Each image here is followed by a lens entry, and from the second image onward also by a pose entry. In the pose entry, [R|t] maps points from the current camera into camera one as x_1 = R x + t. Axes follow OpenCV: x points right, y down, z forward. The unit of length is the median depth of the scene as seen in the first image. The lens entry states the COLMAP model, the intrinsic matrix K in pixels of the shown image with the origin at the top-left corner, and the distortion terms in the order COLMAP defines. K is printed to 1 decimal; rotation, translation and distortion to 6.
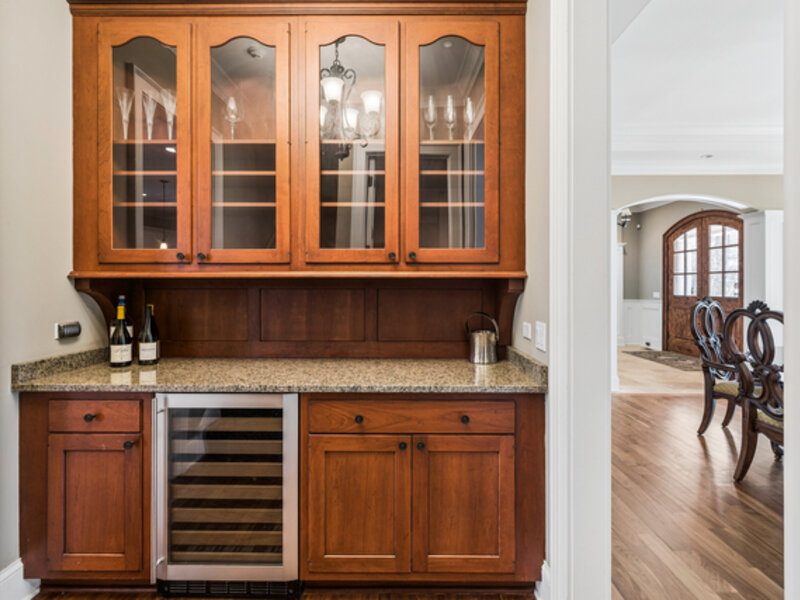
lens RADIAL K [[415.6, 0, 398.1], [0, 415.6, 286.2], [0, 0, 1]] dist [-0.001224, 0.000029]
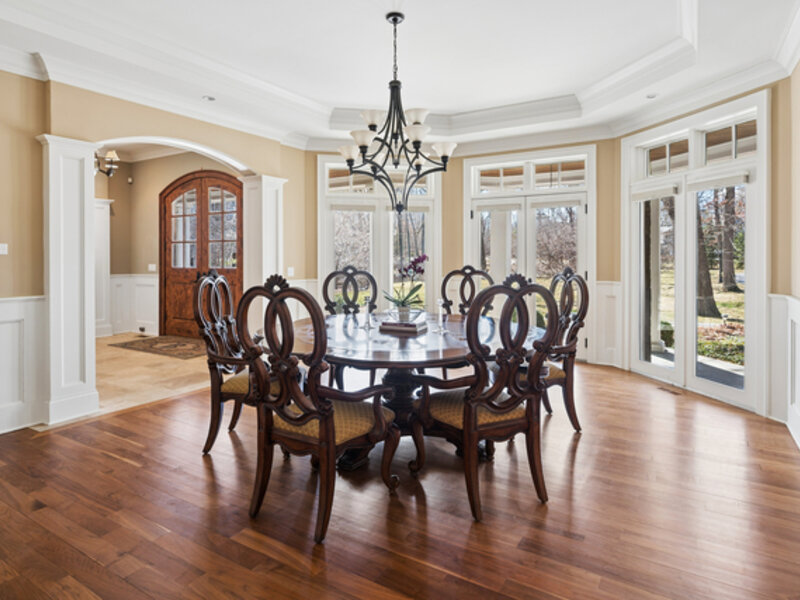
lens RADIAL K [[483.9, 0, 400.5], [0, 483.9, 258.7], [0, 0, 1]] dist [-0.003000, -0.001728]
pose [[0.515913, -0.004664, 0.856628, 0.110956], [0.001905, 0.999989, 0.004298, 0.000938], [-0.856639, -0.000585, 0.515916, 0.170688]]
